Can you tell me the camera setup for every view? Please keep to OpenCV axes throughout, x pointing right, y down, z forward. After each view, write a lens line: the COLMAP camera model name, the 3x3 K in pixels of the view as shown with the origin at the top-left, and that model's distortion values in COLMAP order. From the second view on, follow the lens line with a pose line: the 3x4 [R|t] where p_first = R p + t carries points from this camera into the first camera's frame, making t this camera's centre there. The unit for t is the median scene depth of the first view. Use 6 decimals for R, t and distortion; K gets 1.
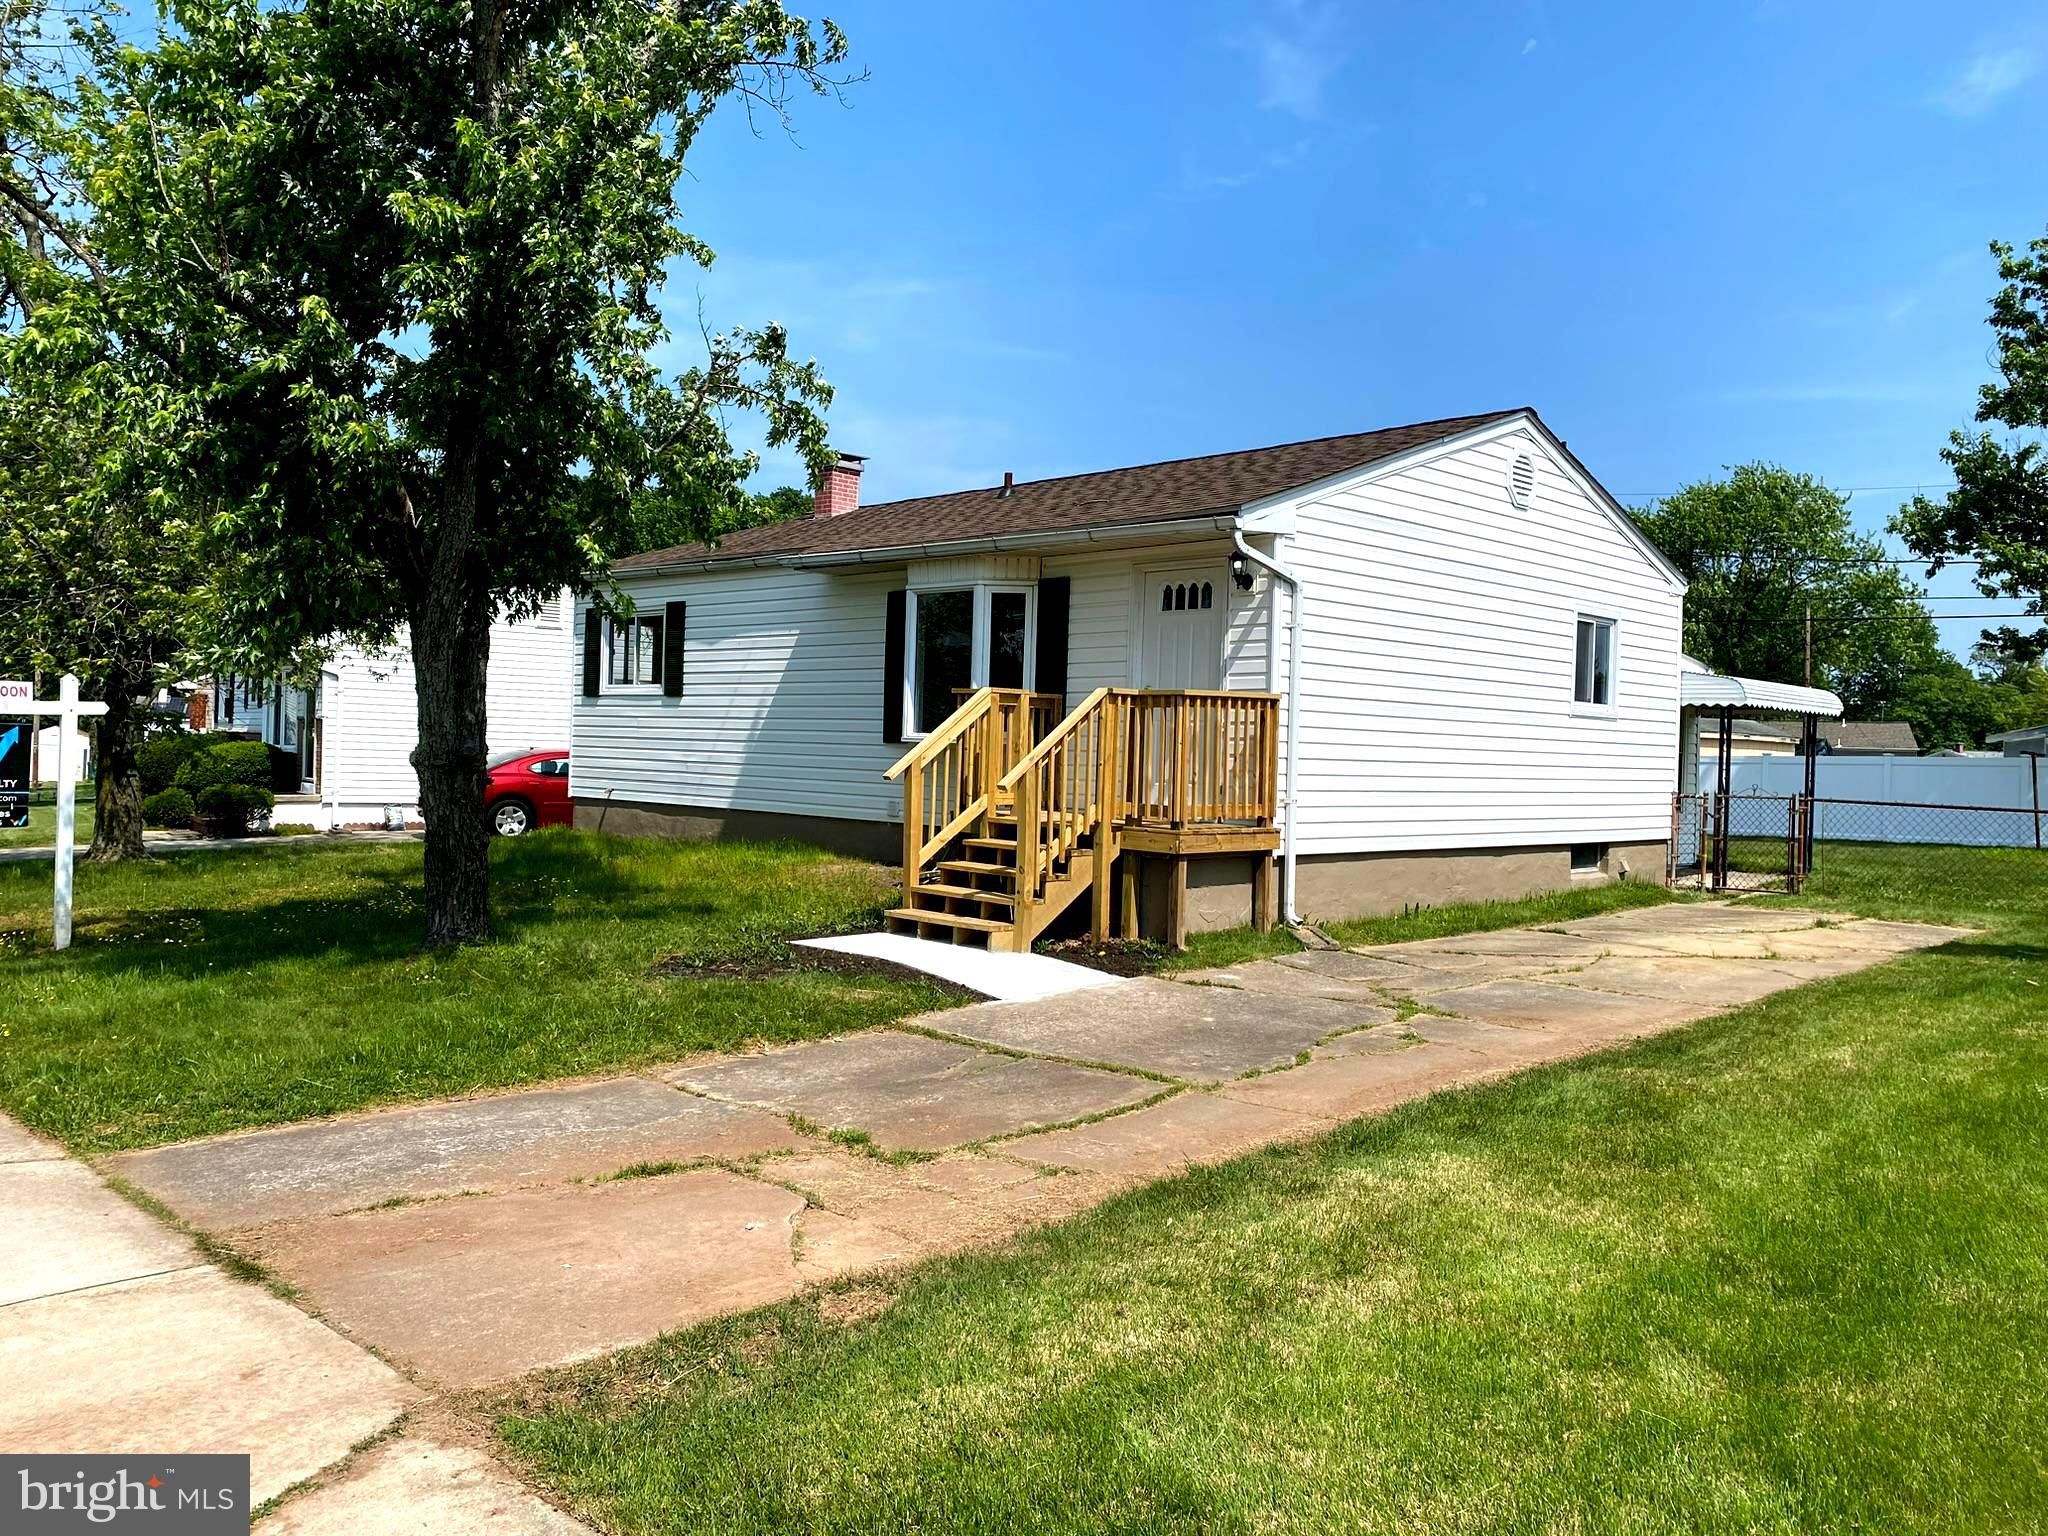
lens RADIAL K [[1569.9, 0, 1024.2], [0, 1569.9, 753.0], [0, 0, 1]] dist [-0.026104, 0.031076]
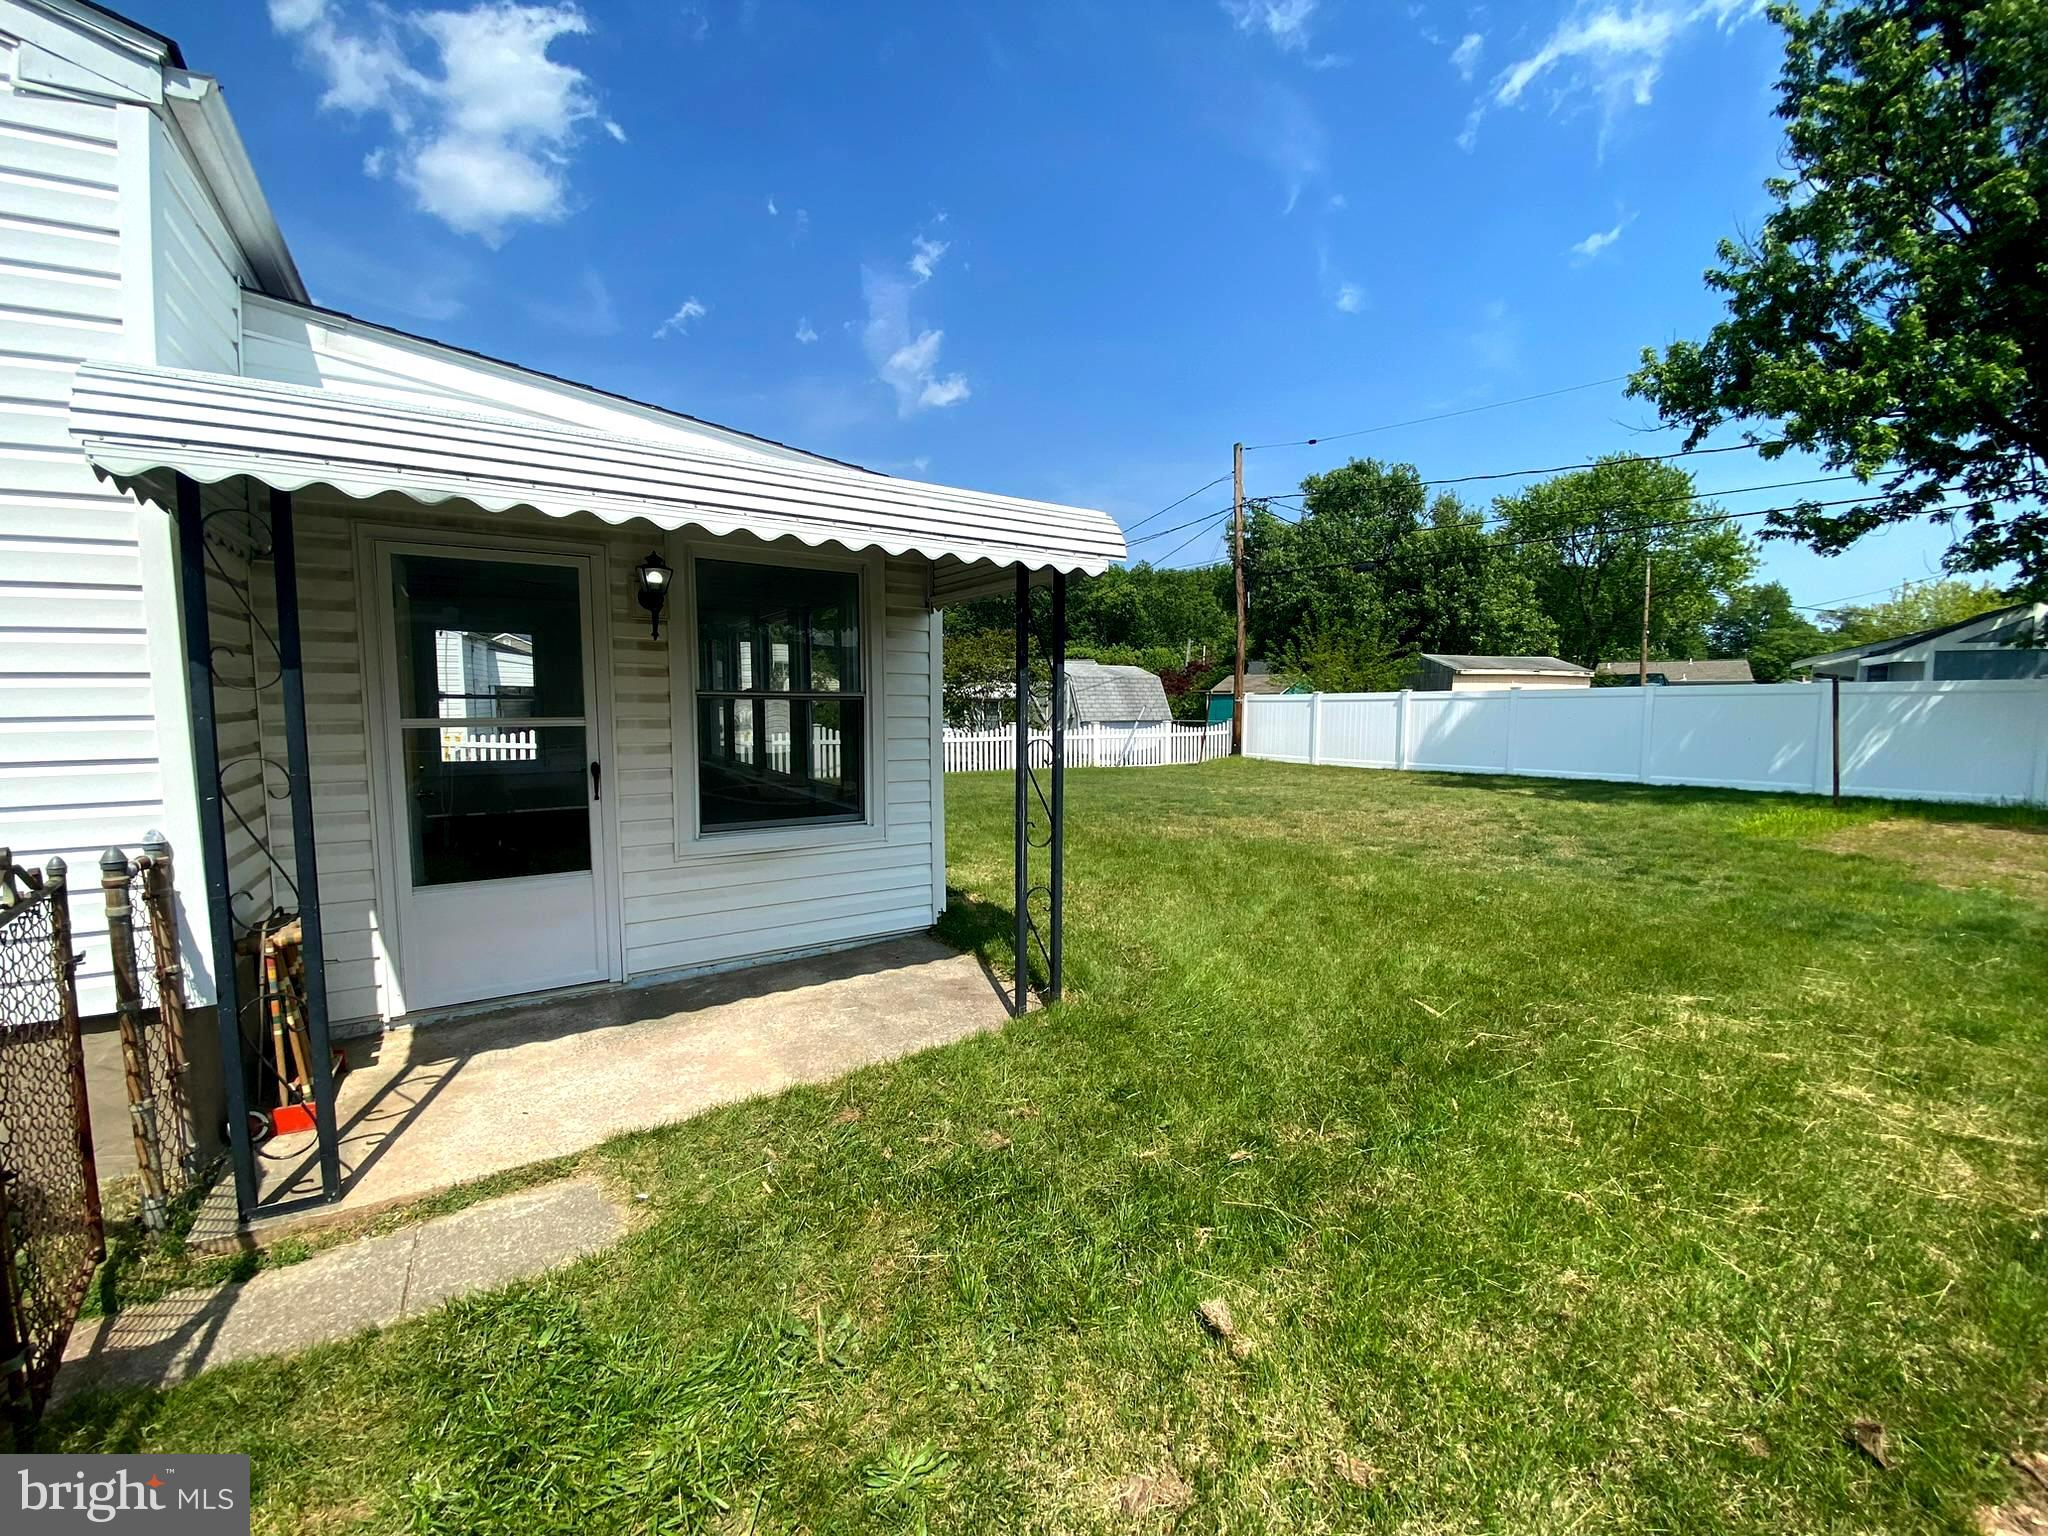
lens RADIAL K [[828.0, 0, 1021.2], [0, 828.0, 762.3], [0, 0, 1]] dist [0.001463, -0.011529]
pose [[0.974478, 0.001131, -0.224482, 0.219470], [0.016958, 0.996759, 0.078637, 0.003223], [0.223843, -0.080437, 0.971300, 0.324560]]
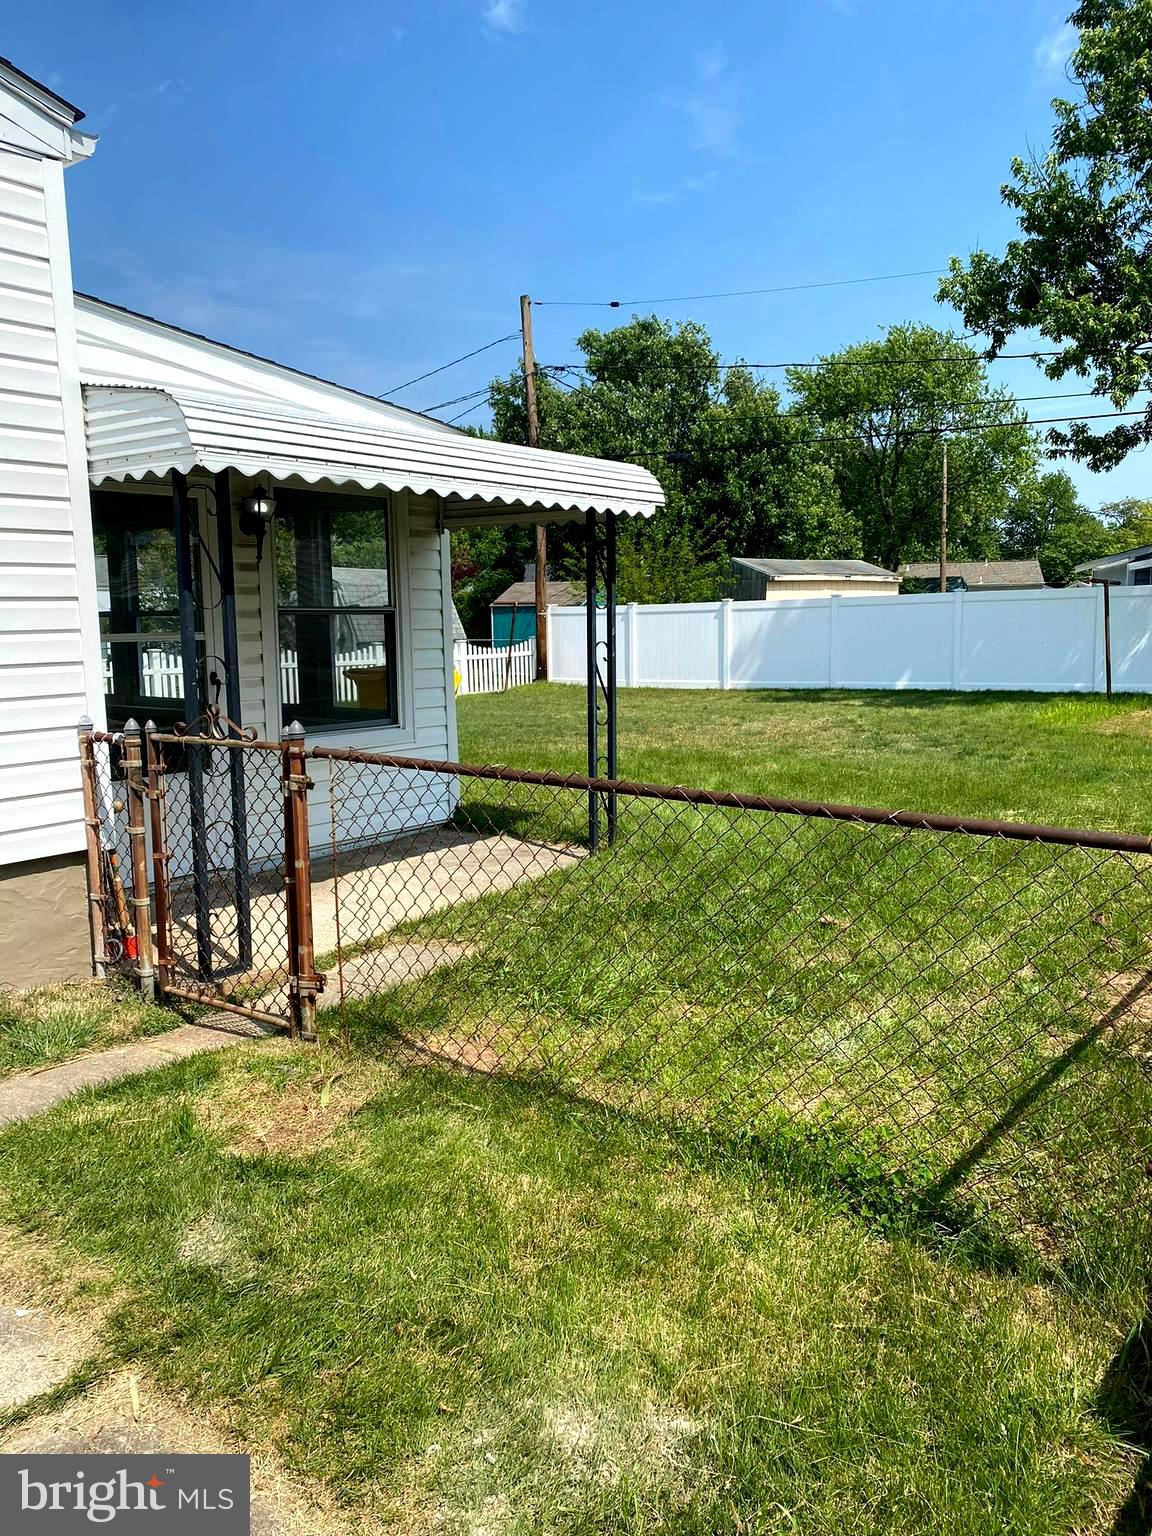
lens RADIAL K [[1177.4, 0, 569.4], [0, 1177.4, 773.1], [0, 0, 1]] dist [-0.026104, 0.031076]
pose [[0.992377, -0.049494, 0.112861, 0.181779], [0.033078, 0.989179, 0.142938, 0.002551], [-0.118714, -0.138115, 0.983276, 0.255887]]
